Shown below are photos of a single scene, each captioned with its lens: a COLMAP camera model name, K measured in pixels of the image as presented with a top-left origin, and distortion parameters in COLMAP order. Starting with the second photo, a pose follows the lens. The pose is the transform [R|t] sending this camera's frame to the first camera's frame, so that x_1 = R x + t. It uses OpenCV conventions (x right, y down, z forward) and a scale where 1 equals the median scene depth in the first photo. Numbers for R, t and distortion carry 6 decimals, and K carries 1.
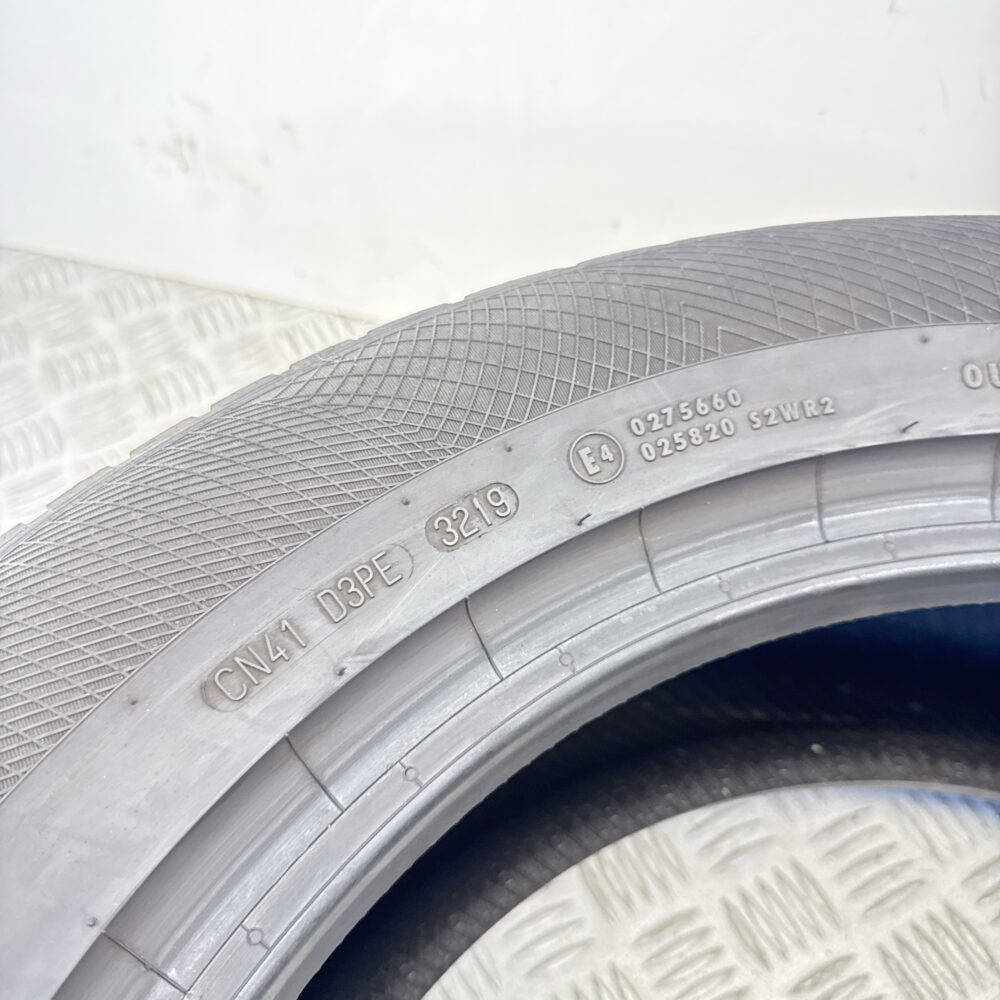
lens RADIAL K [[915.9, 0, 498.3], [0, 915.9, 503.0], [0, 0, 1]] dist [0.103261, -0.212333]
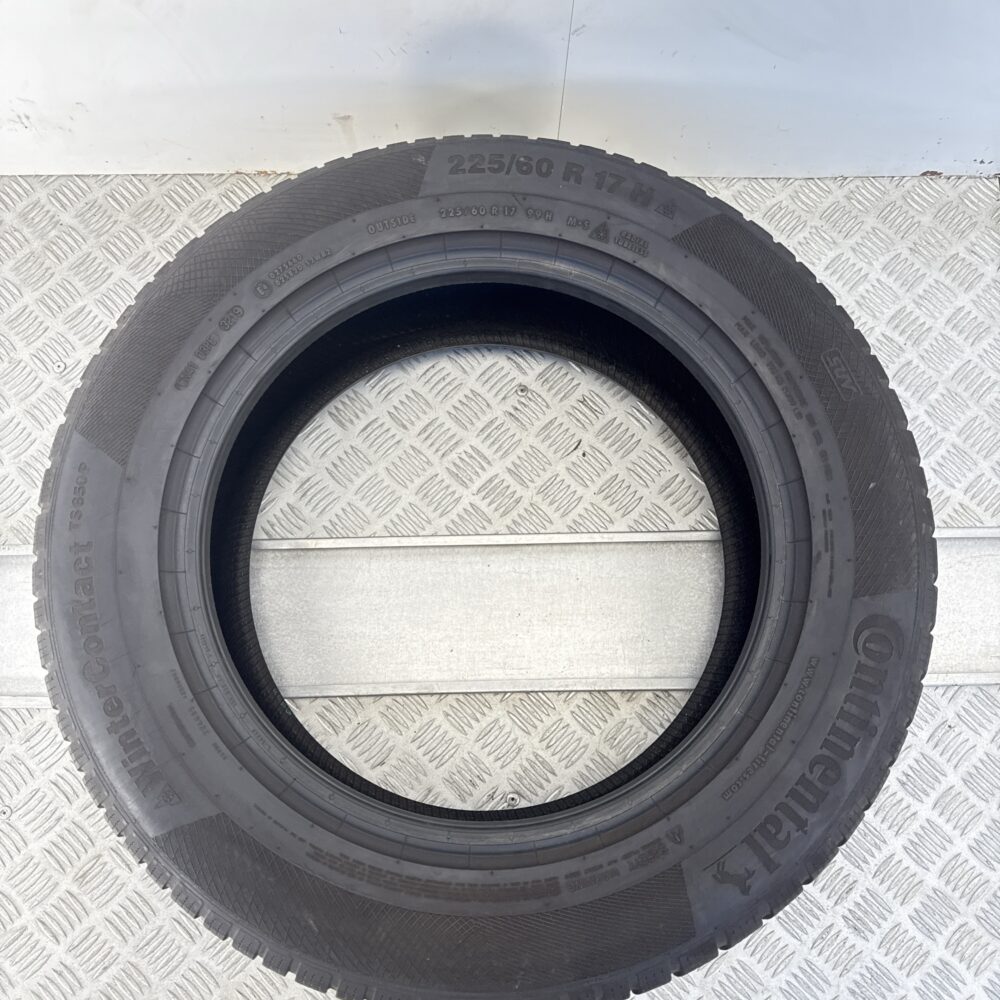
lens RADIAL K [[915.9, 0, 498.3], [0, 915.9, 503.0], [0, 0, 1]] dist [0.103261, -0.212333]
pose [[0.955237, -0.282622, 0.087450, 0.248466], [0.223577, 0.883223, 0.412227, -0.334584], [-0.193743, -0.374222, 0.906875, -1.498402]]
